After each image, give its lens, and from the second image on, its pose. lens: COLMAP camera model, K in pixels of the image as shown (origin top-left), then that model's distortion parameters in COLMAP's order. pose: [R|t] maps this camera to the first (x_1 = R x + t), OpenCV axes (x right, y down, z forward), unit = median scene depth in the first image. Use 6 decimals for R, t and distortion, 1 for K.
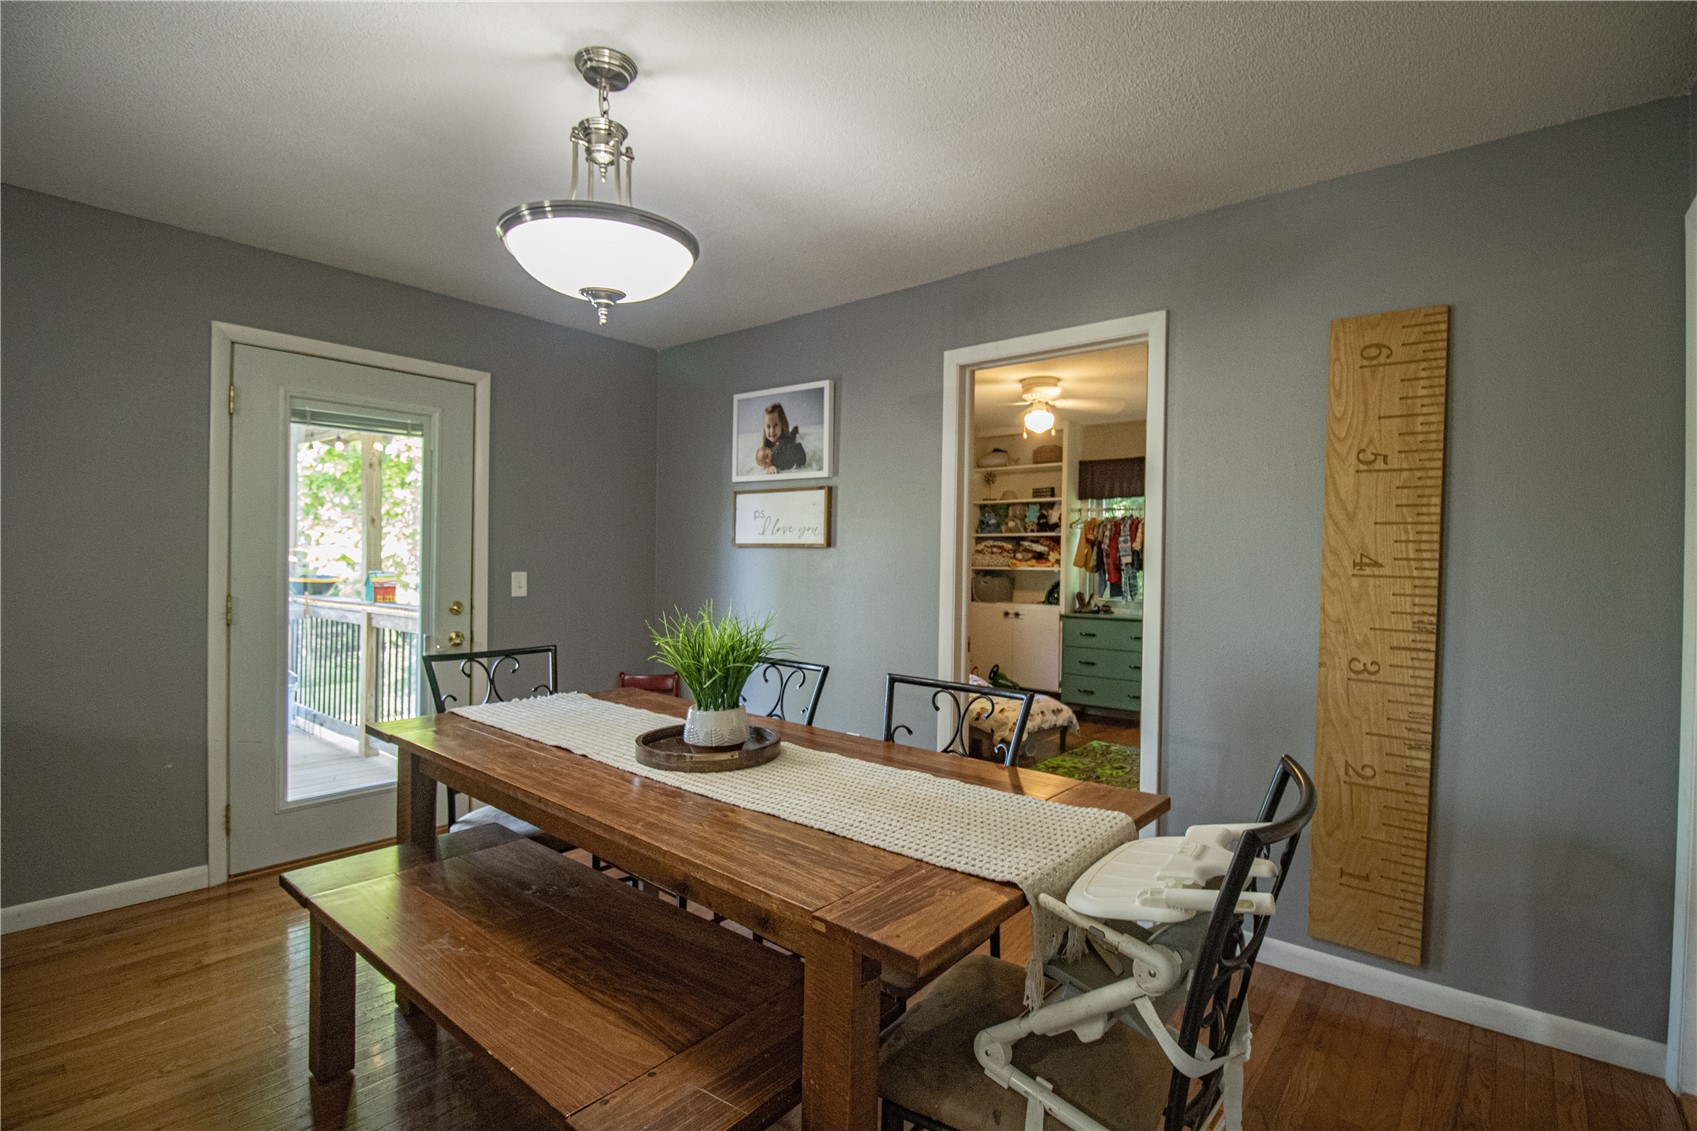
lens RADIAL K [[793.4, 0, 841.7], [0, 793.4, 570.4], [0, 0, 1]] dist [-0.001442, -0.004005]
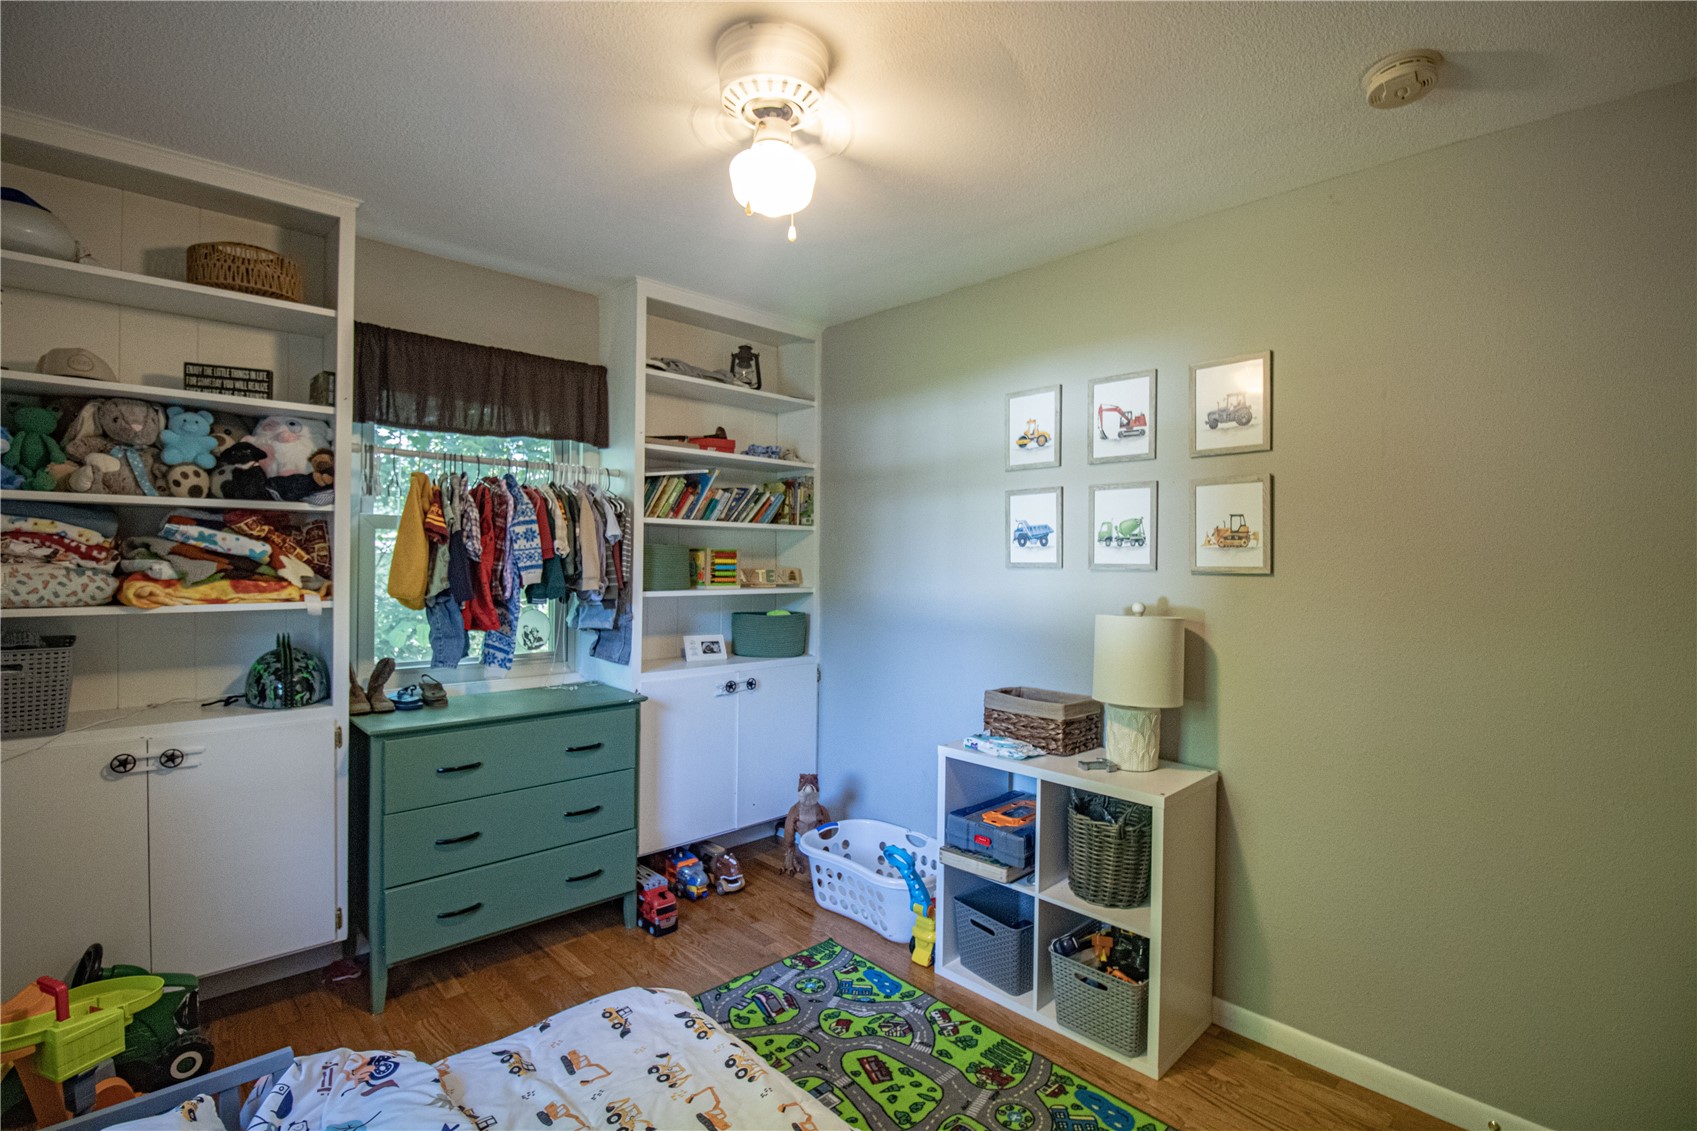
lens RADIAL K [[793.4, 0, 848.7], [0, 793.4, 564.1], [0, 0, 1]] dist [-0.001442, -0.004005]
pose [[0.107262, -0.031105, 0.993744, -0.100098], [-0.010095, 0.999425, 0.032373, -0.058572], [-0.994180, -0.013504, 0.106887, 1.229373]]
